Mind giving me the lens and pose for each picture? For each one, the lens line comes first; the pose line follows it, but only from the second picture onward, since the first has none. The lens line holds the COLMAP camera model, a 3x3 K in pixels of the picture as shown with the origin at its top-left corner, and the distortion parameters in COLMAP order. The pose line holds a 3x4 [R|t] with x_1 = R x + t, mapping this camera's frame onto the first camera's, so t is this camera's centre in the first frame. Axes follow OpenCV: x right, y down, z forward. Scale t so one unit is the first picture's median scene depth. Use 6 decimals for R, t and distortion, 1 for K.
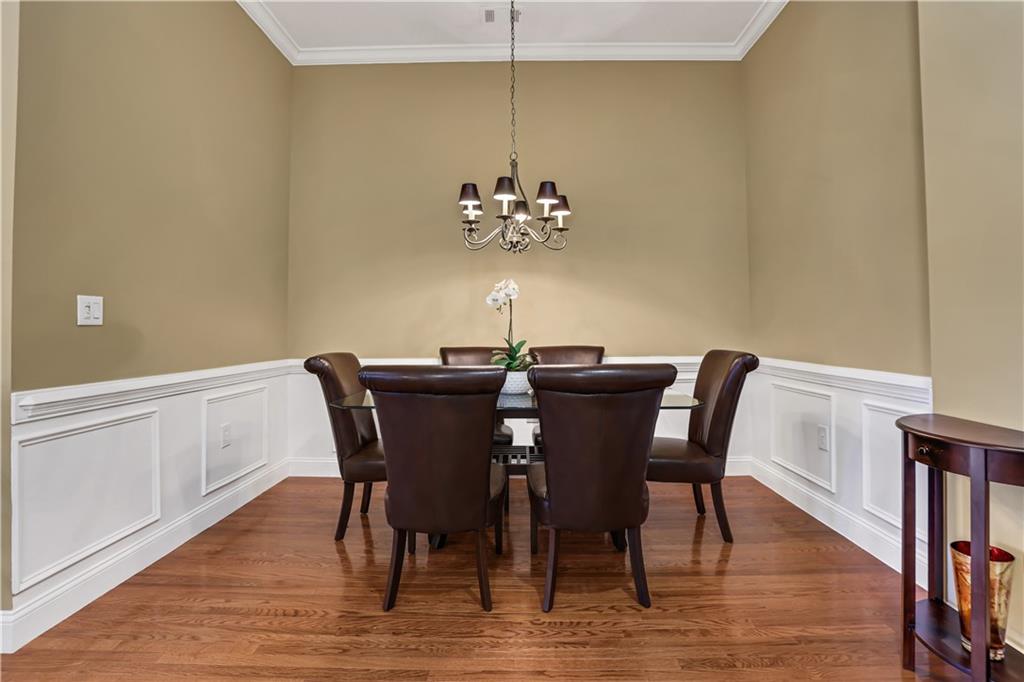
lens RADIAL K [[496.2, 0, 518.5], [0, 496.2, 324.7], [0, 0, 1]] dist [-0.053298, 0.011205]
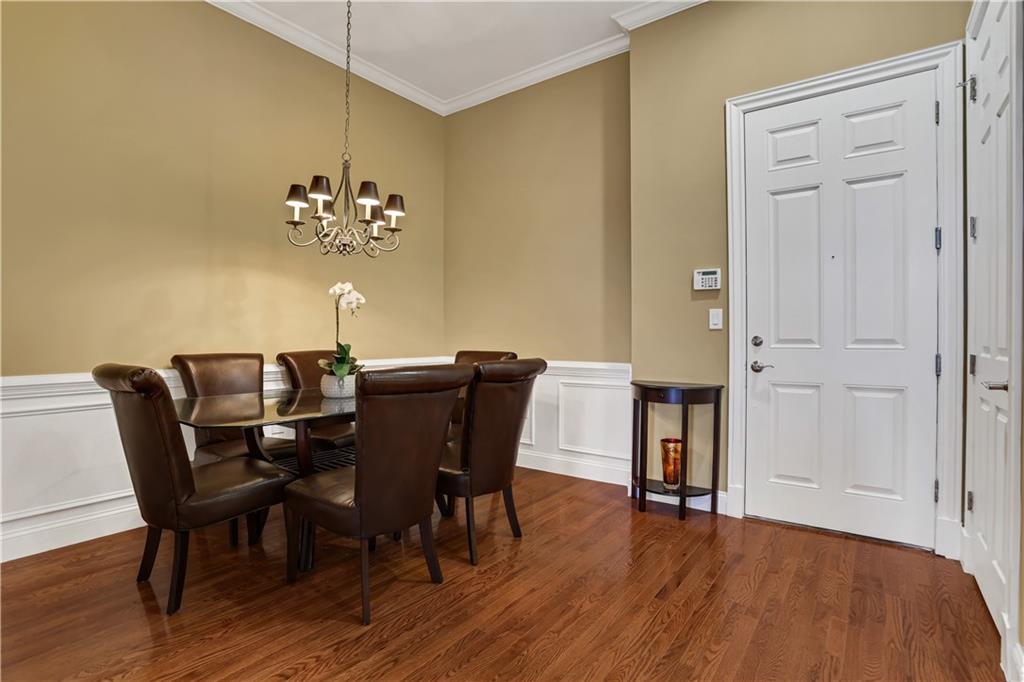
lens RADIAL K [[506.6, 0, 509.7], [0, 506.6, 335.4], [0, 0, 1]] dist [-0.020131, 0.000030]
pose [[0.584080, 0.011051, 0.811621, -0.695794], [-0.019840, 0.999803, 0.000664, 0.009236], [-0.811453, -0.016490, 0.584184, 0.153176]]
